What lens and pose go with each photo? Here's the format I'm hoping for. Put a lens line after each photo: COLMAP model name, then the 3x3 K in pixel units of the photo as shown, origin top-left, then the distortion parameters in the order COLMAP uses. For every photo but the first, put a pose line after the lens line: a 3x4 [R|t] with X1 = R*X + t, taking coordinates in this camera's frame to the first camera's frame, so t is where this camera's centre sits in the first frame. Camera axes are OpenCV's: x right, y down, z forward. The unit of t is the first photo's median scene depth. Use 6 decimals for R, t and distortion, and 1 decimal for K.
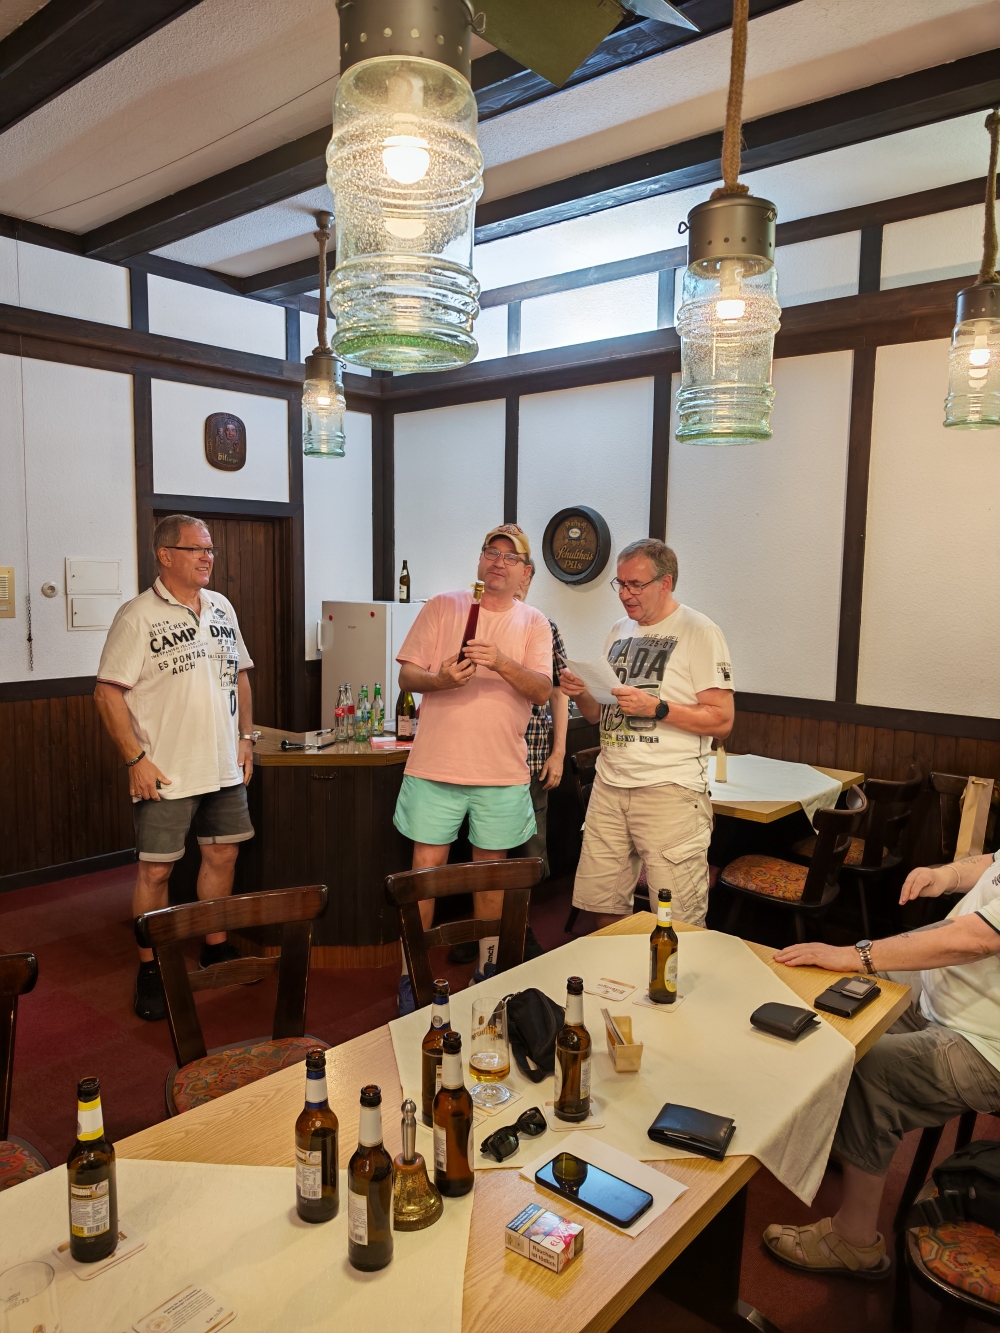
lens RADIAL K [[927.1, 0, 500.0], [0, 927.1, 666.5], [0, 0, 1]] dist [-0.019711, 0.002804]
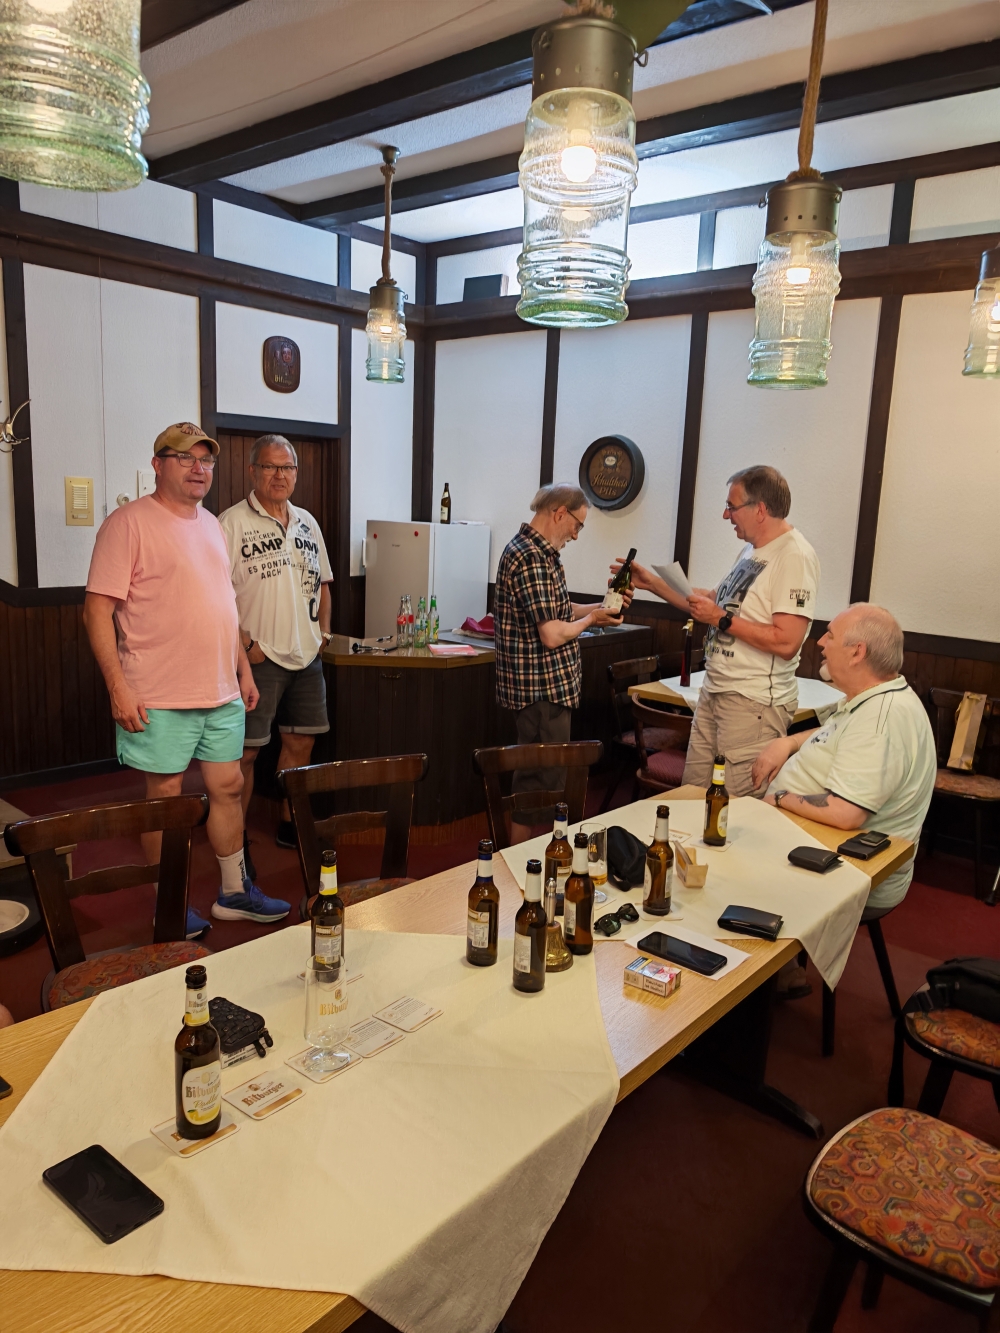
lens RADIAL K [[945.2, 0, 500.0], [0, 945.2, 666.5], [0, 0, 1]] dist [-0.017123, -0.003210]
pose [[0.999527, 0.025752, 0.016829, -0.078176], [-0.026872, 0.997175, 0.070135, 0.024527], [-0.014975, -0.070554, 0.997396, -0.133779]]
